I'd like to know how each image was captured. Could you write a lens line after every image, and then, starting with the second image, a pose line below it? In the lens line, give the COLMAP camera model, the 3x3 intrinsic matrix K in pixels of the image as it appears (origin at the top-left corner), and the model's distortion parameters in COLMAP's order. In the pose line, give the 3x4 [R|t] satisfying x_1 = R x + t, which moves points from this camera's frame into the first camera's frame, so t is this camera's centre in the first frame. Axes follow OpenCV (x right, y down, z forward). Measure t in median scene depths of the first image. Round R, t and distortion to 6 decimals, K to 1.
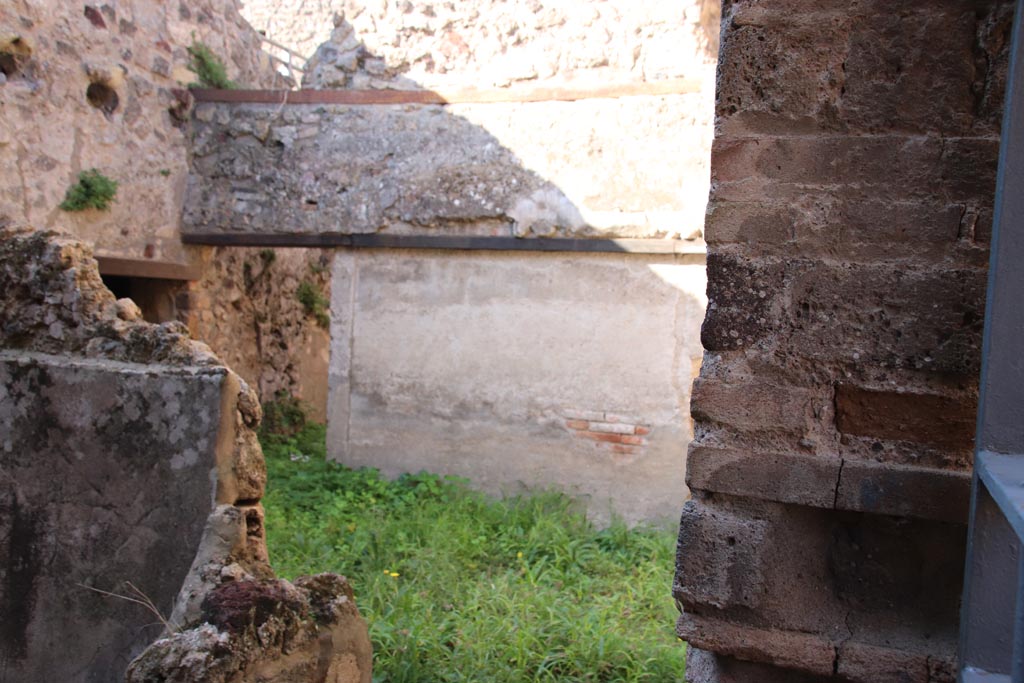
lens RADIAL K [[1035.8, 0, 501.1], [0, 1035.8, 335.2], [0, 0, 1]] dist [0.021005, 0.000000]
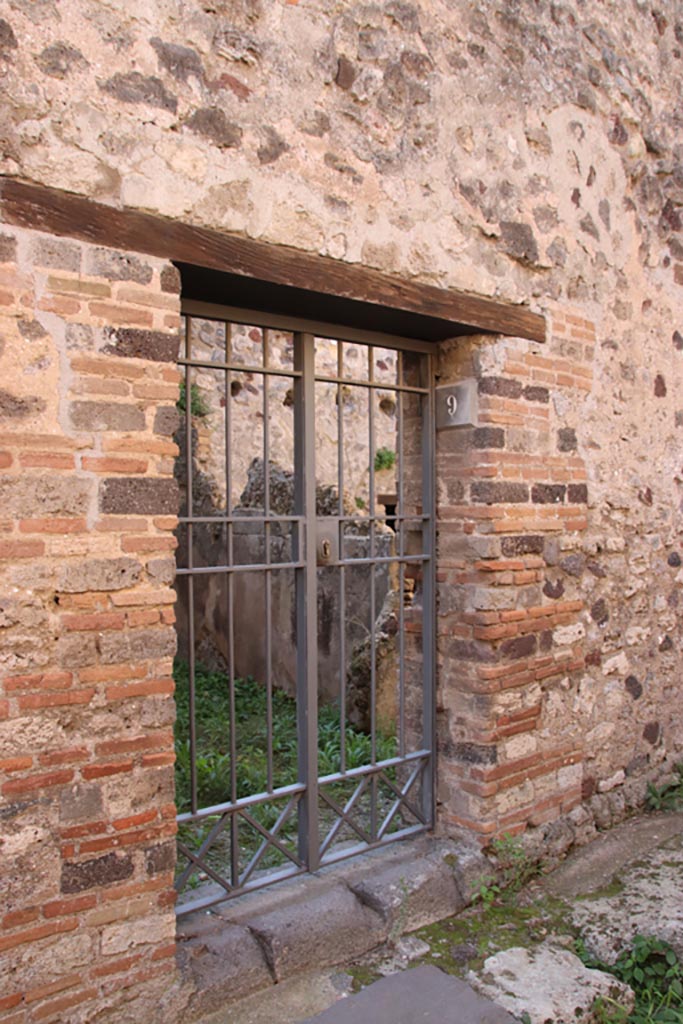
lens RADIAL K [[850.8, 0, 335.6], [0, 850.8, 510.4], [0, 0, 1]] dist [-0.082602, 0.035987]
pose [[0.872937, -0.065871, -0.483366, 0.264434], [0.041458, 0.997274, -0.061033, 0.040598], [0.486069, 0.033238, 0.873288, -0.365801]]
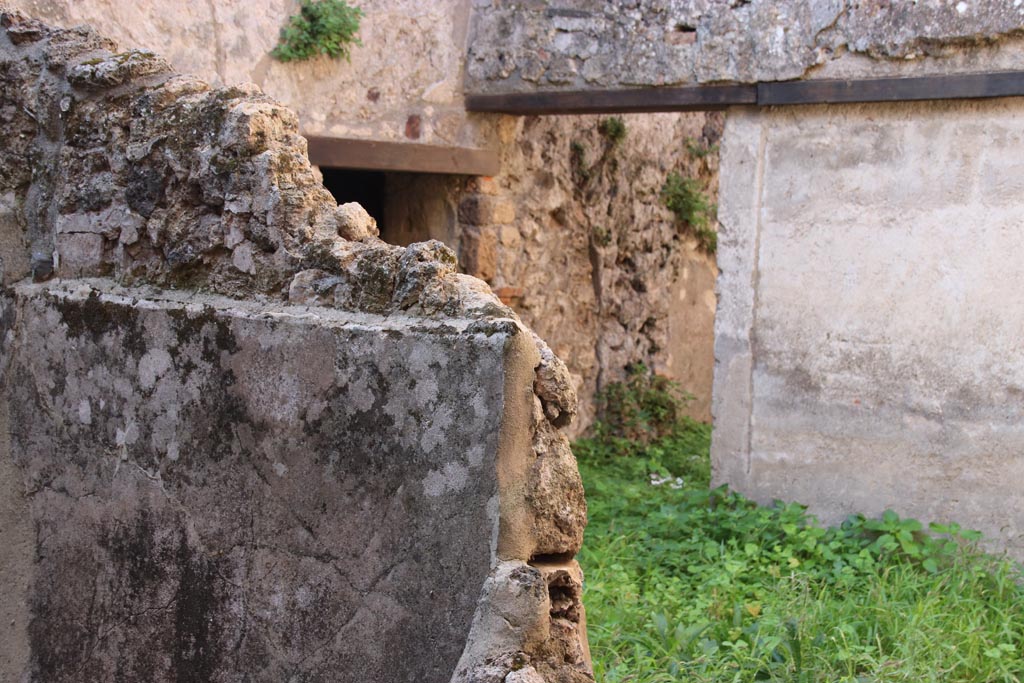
lens RADIAL K [[1795.5, 0, 493.5], [0, 1795.5, 349.7], [0, 0, 1]] dist [0.334769, 0.000000]
pose [[0.957036, 0.004567, -0.289935, 0.004305], [0.008373, 0.999024, 0.043375, 0.001930], [0.289850, -0.043939, 0.956063, 0.024980]]
